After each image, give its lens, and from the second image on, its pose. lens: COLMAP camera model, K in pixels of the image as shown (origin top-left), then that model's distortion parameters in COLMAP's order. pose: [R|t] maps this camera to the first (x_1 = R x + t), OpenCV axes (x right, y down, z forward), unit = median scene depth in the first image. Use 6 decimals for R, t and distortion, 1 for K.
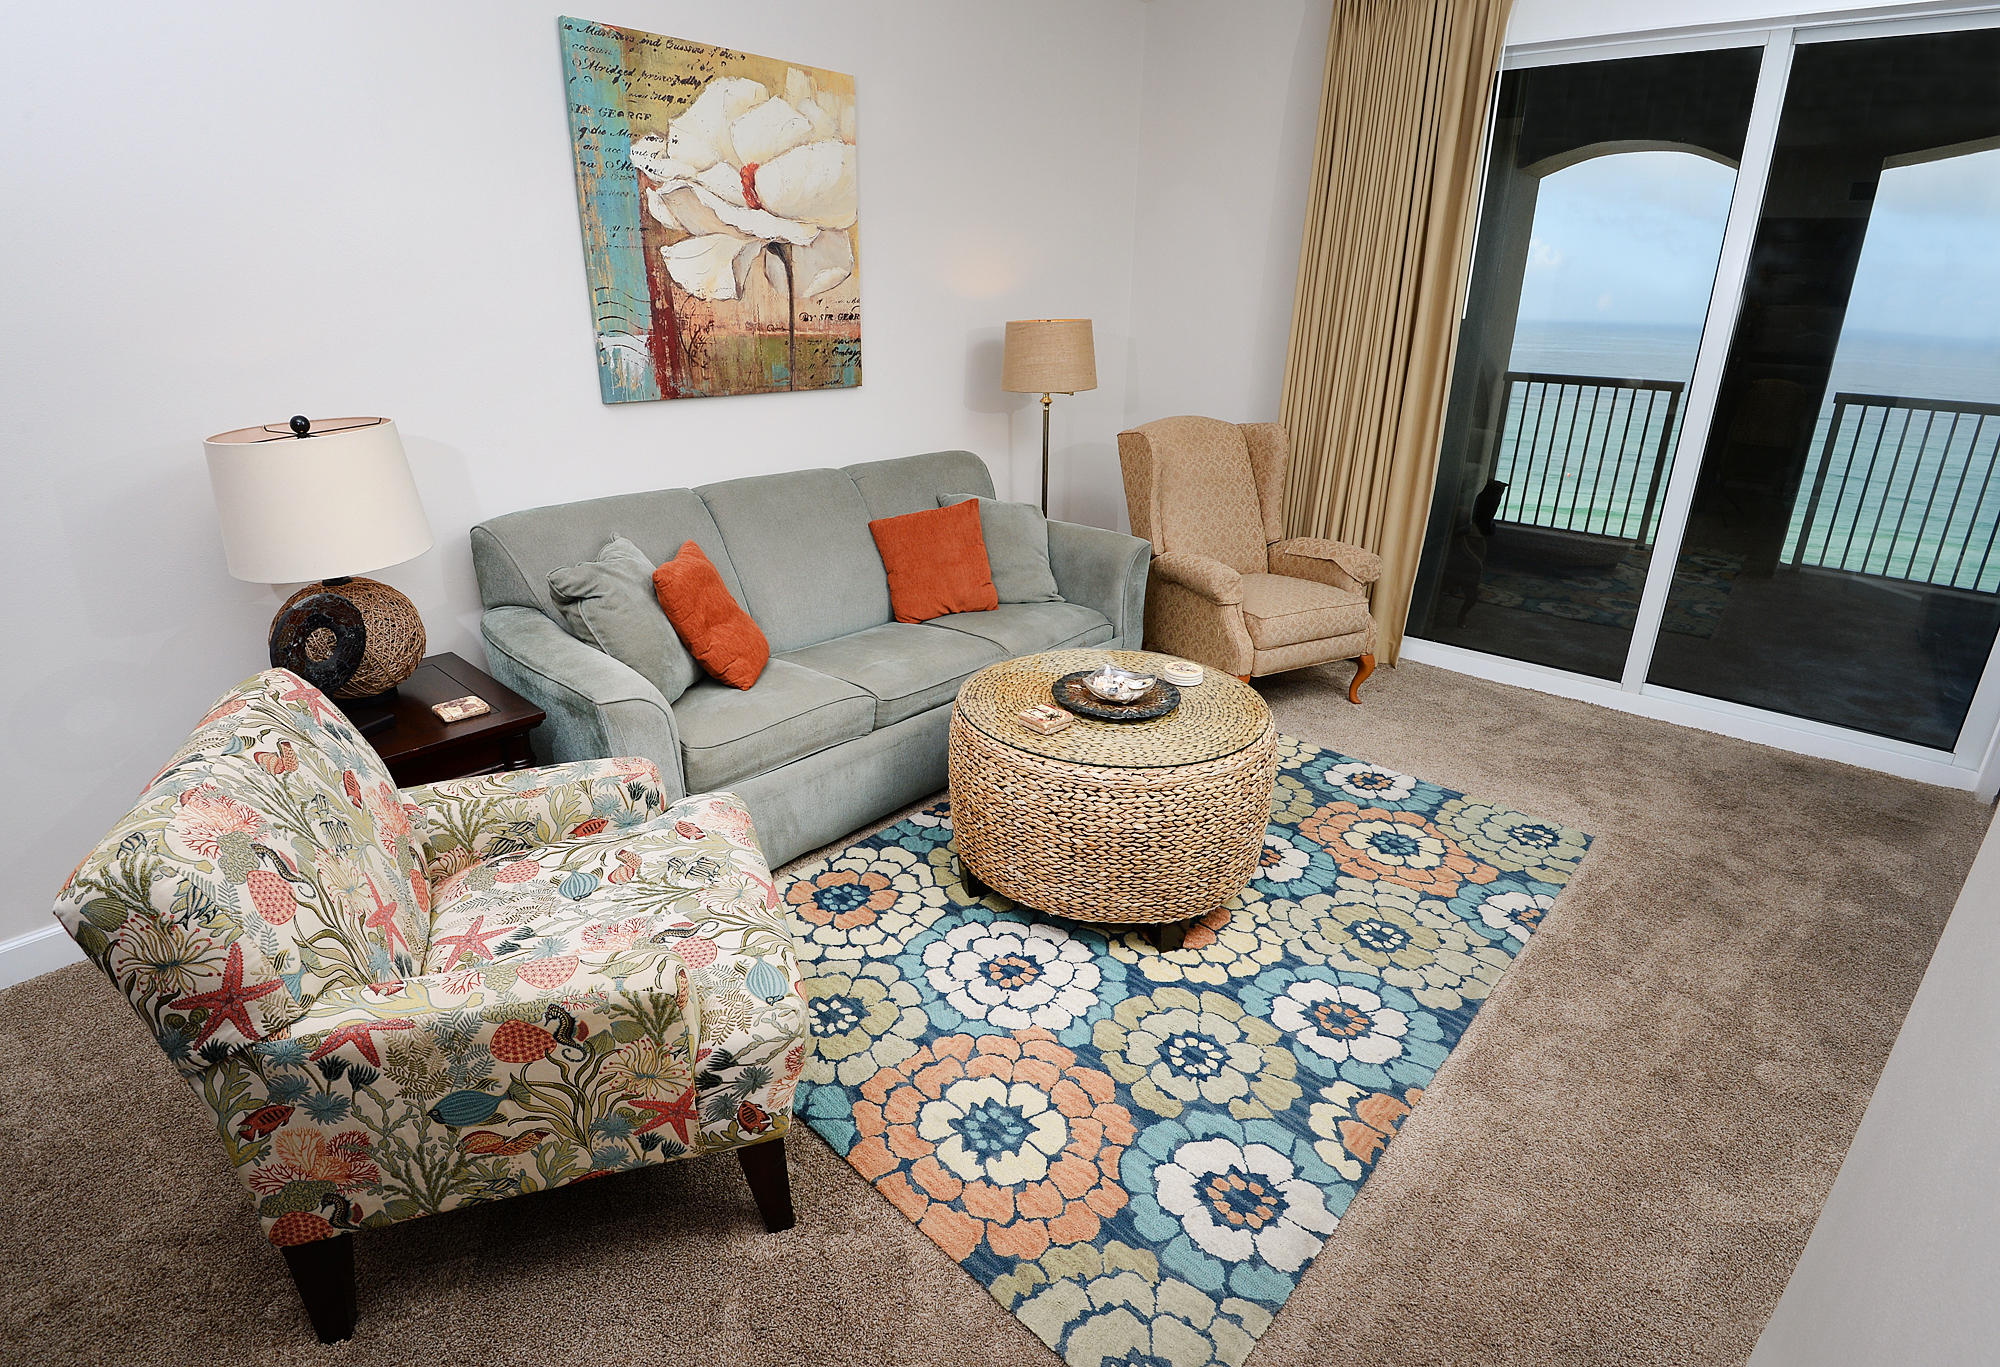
lens RADIAL K [[967.3, 0, 1000.0], [0, 967.3, 683.5], [0, 0, 1]] dist [0.014374, -0.048455]
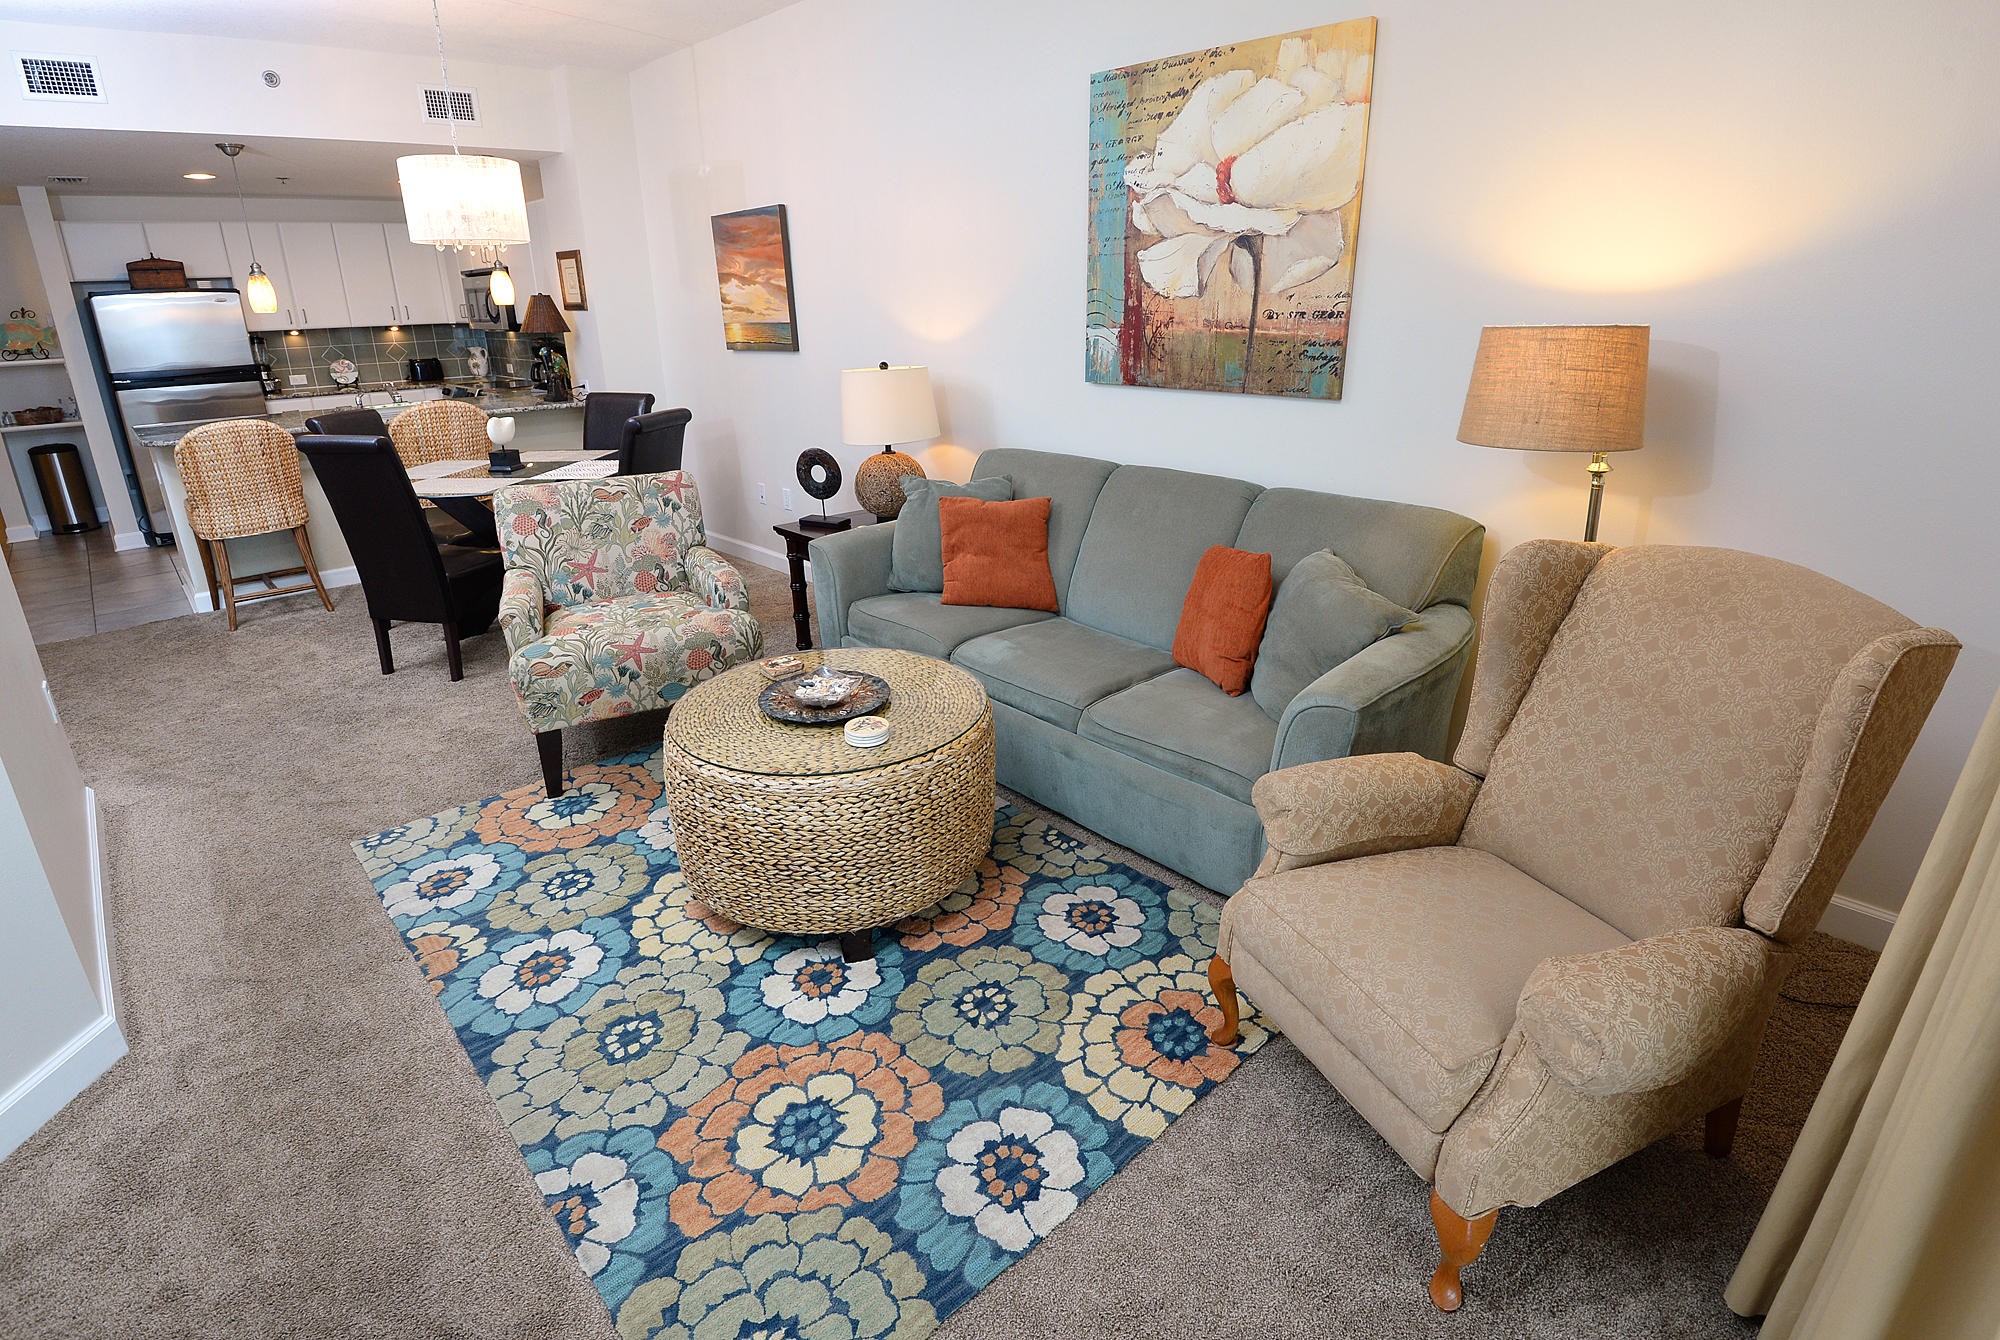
lens RADIAL K [[976.8, 0, 1000.0], [0, 976.8, 670.0], [0, 0, 1]] dist [-0.015279, -0.018863]
pose [[-0.093339, 0.343854, -0.934373, 0.901505], [-0.355231, 0.865203, 0.353885, -0.376046], [0.930107, 0.364949, 0.041390, 0.988025]]
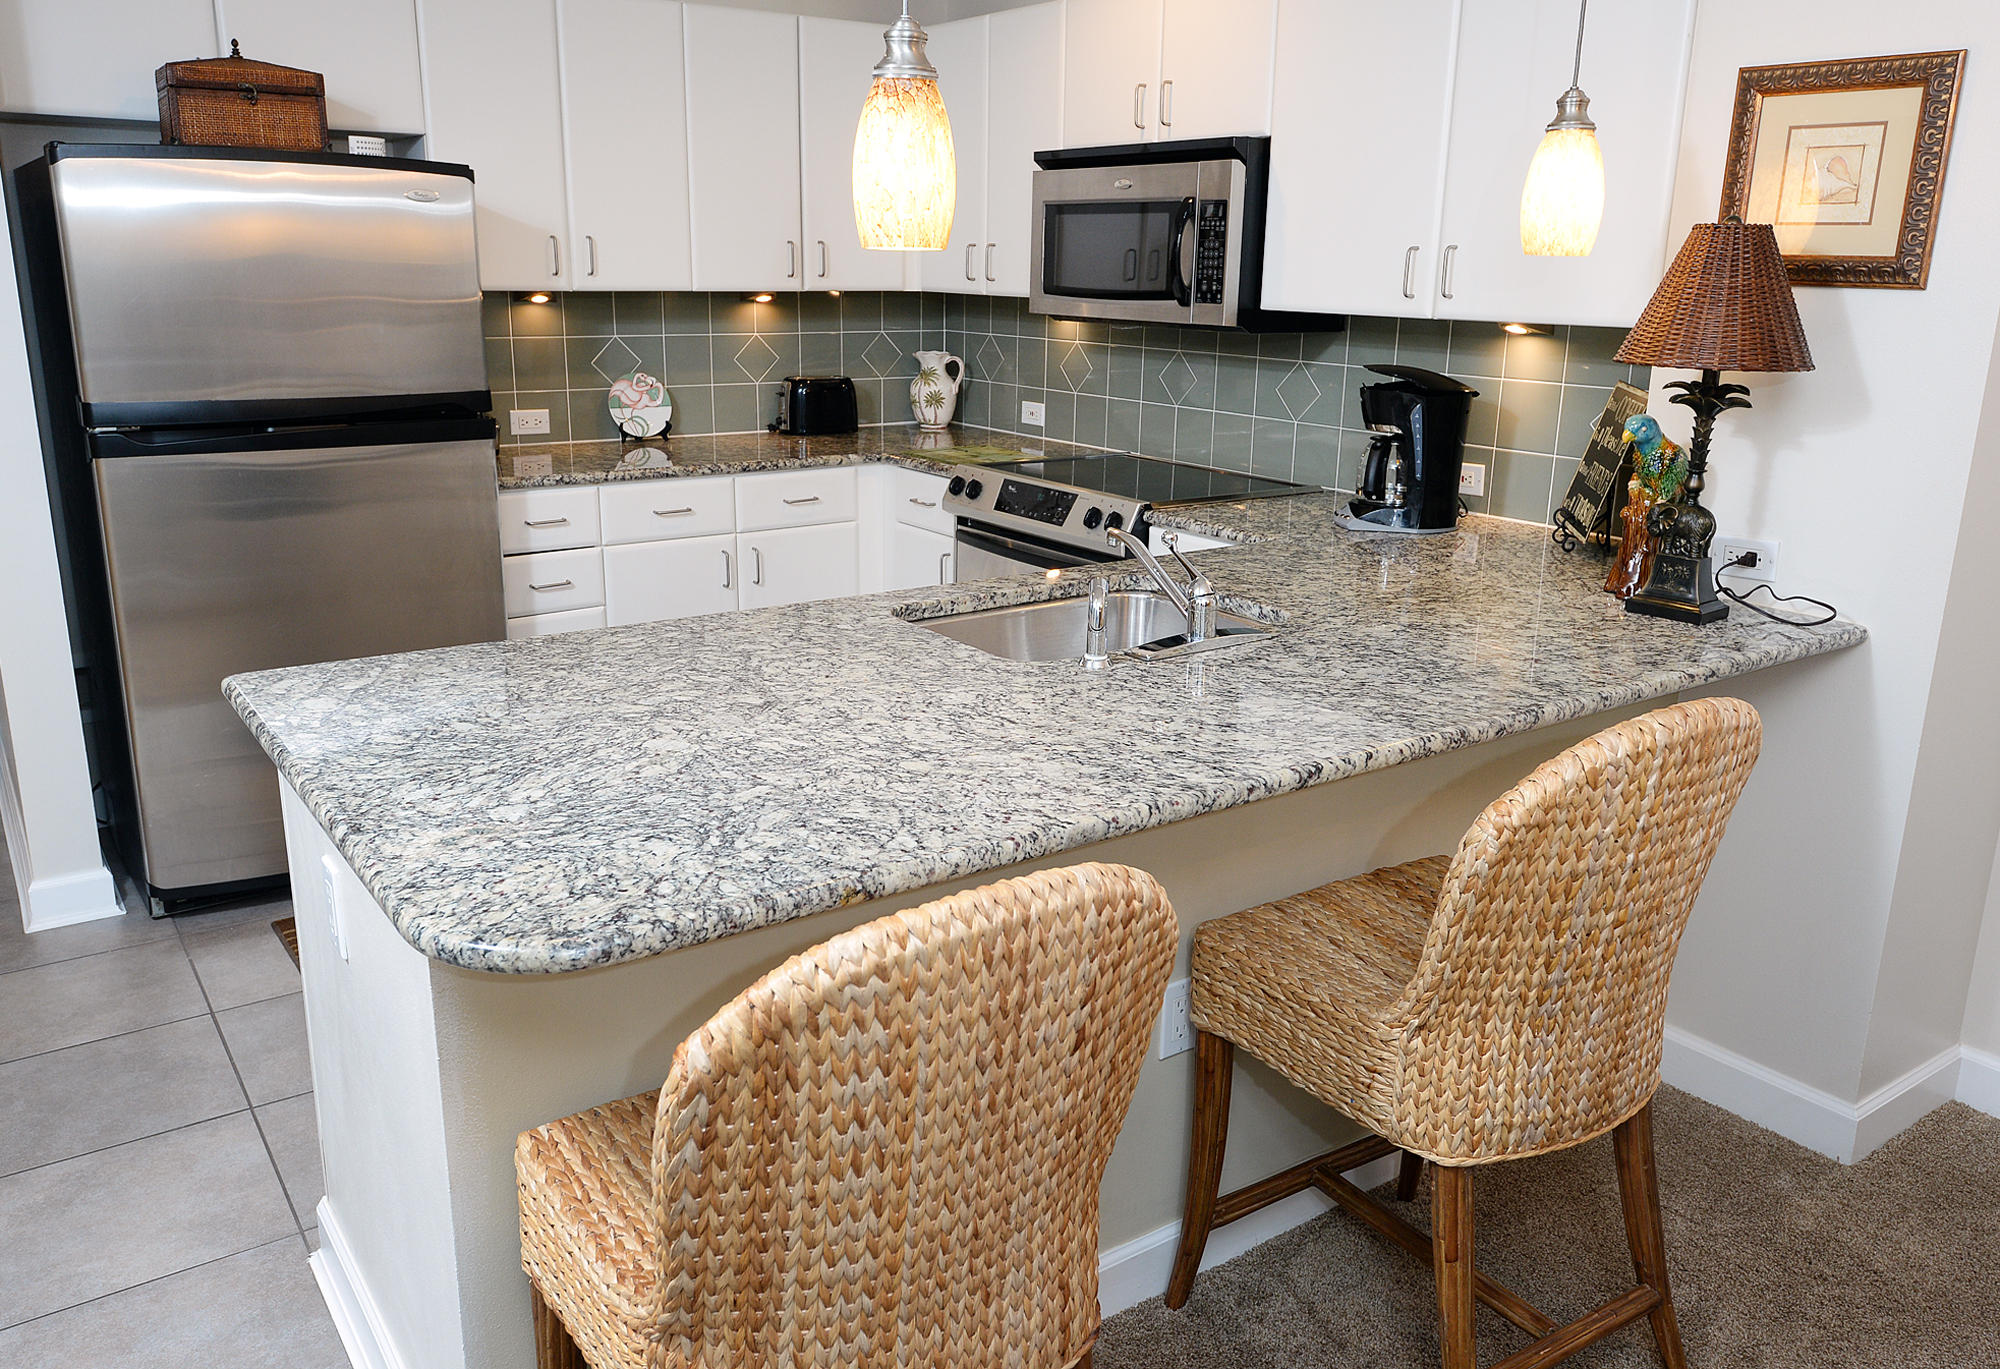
lens RADIAL K [[1520.0, 0, 981.9], [0, 1520.0, 664.9], [0, 0, 1]] dist [0.046082, -0.054363]
pose [[-0.245054, 0.238129, -0.939810, -0.227755], [-0.370483, 0.872798, 0.317752, 0.095470], [0.895930, 0.426050, -0.125660, -0.254287]]
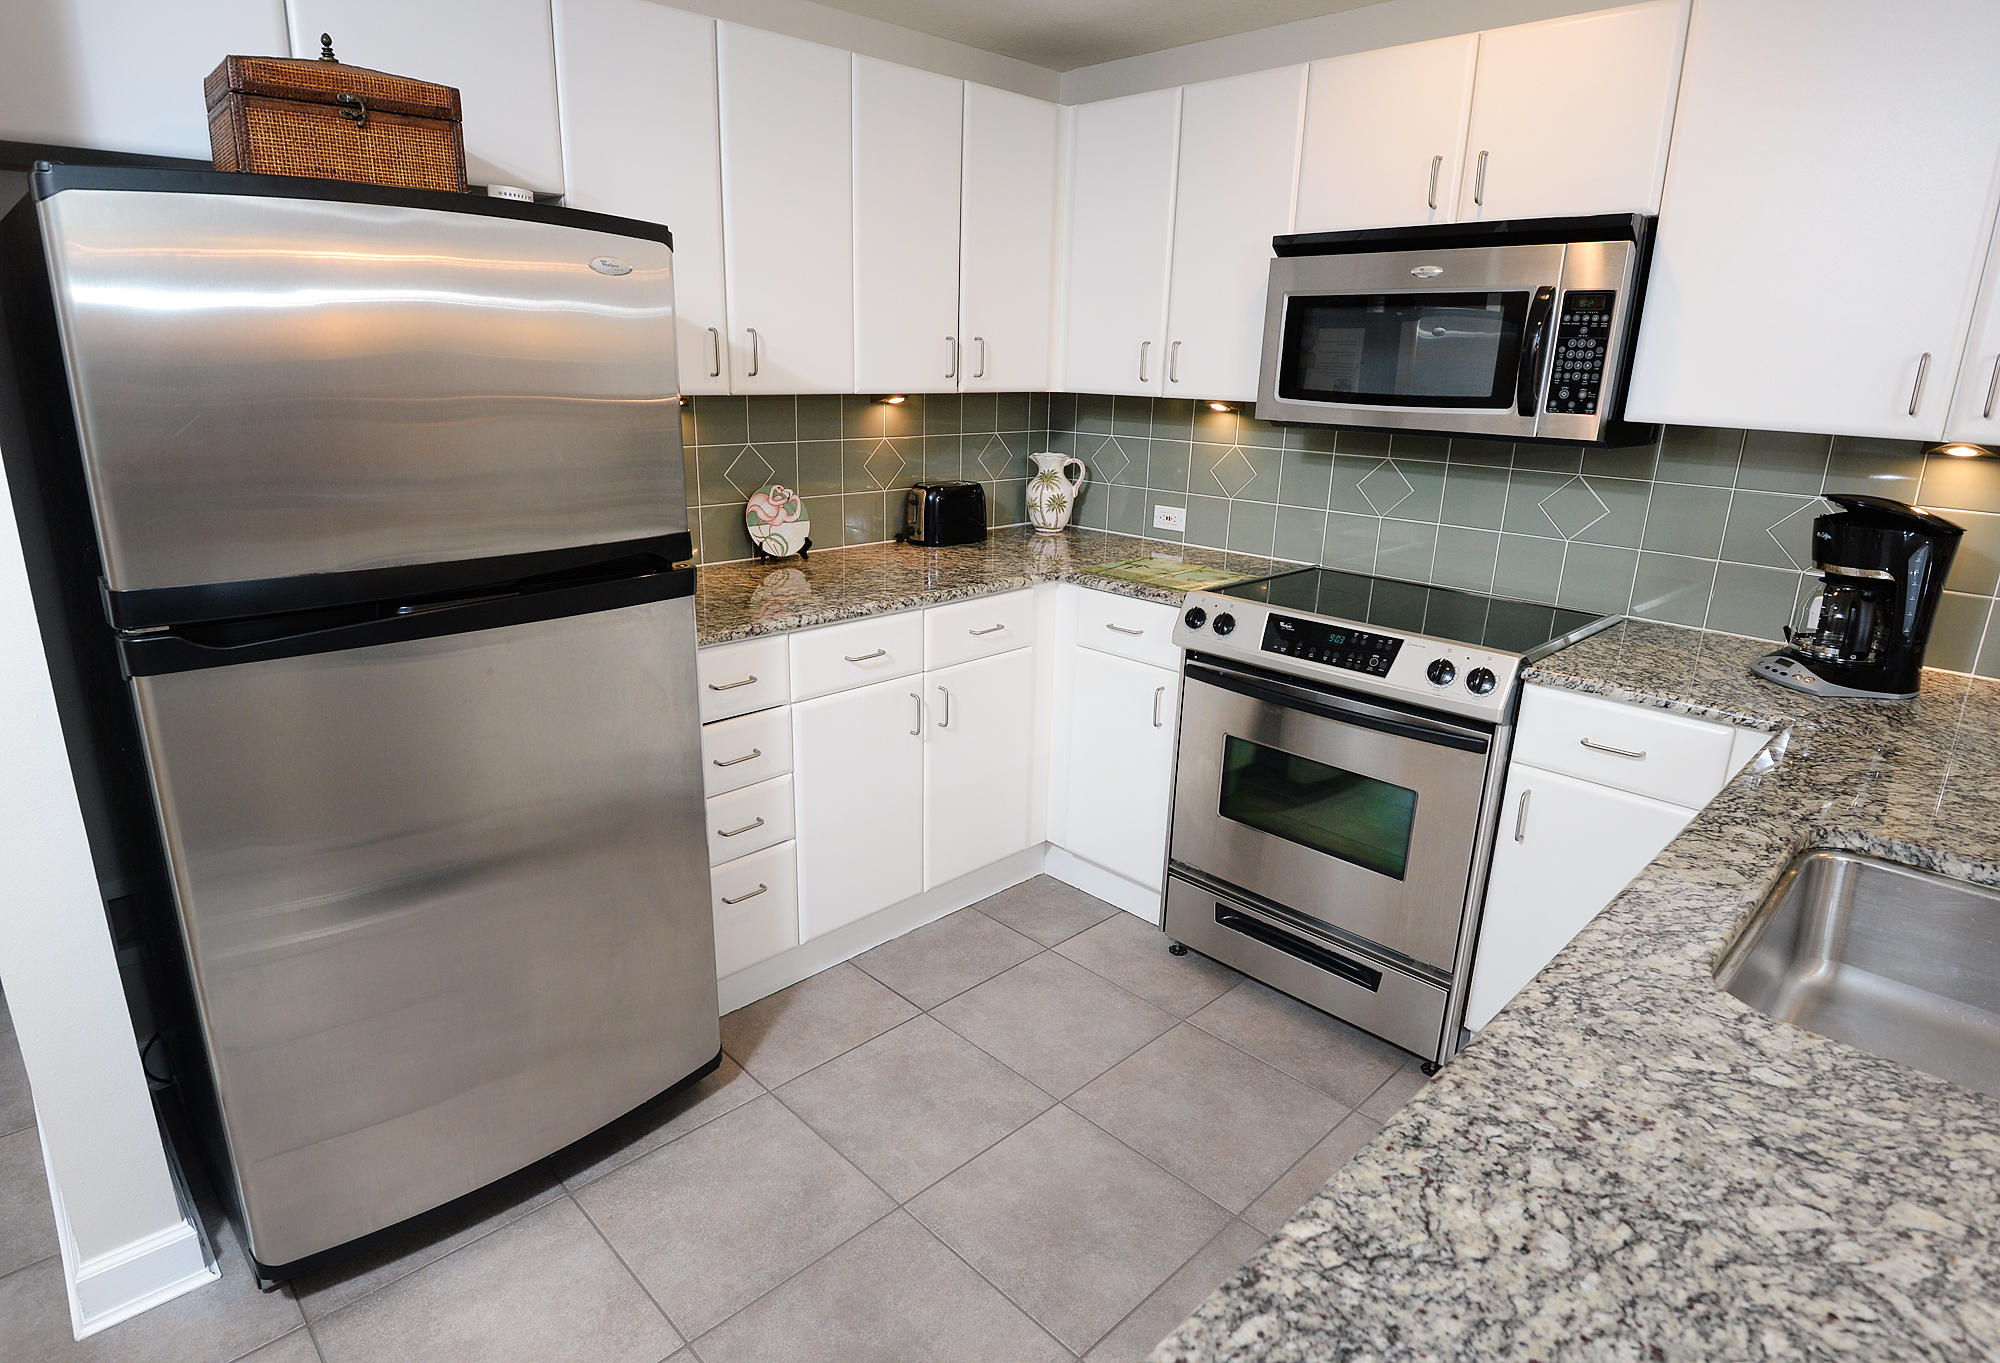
lens RADIAL K [[1076.7, 0, 964.9], [0, 1076.7, 675.9], [0, 0, 1]] dist [-0.002008, -0.022317]
pose [[-0.095427, 0.268197, -0.958626, -0.715846], [-0.383628, 0.878724, 0.284031, 0.271406], [0.918544, 0.394860, 0.019034, -0.690284]]
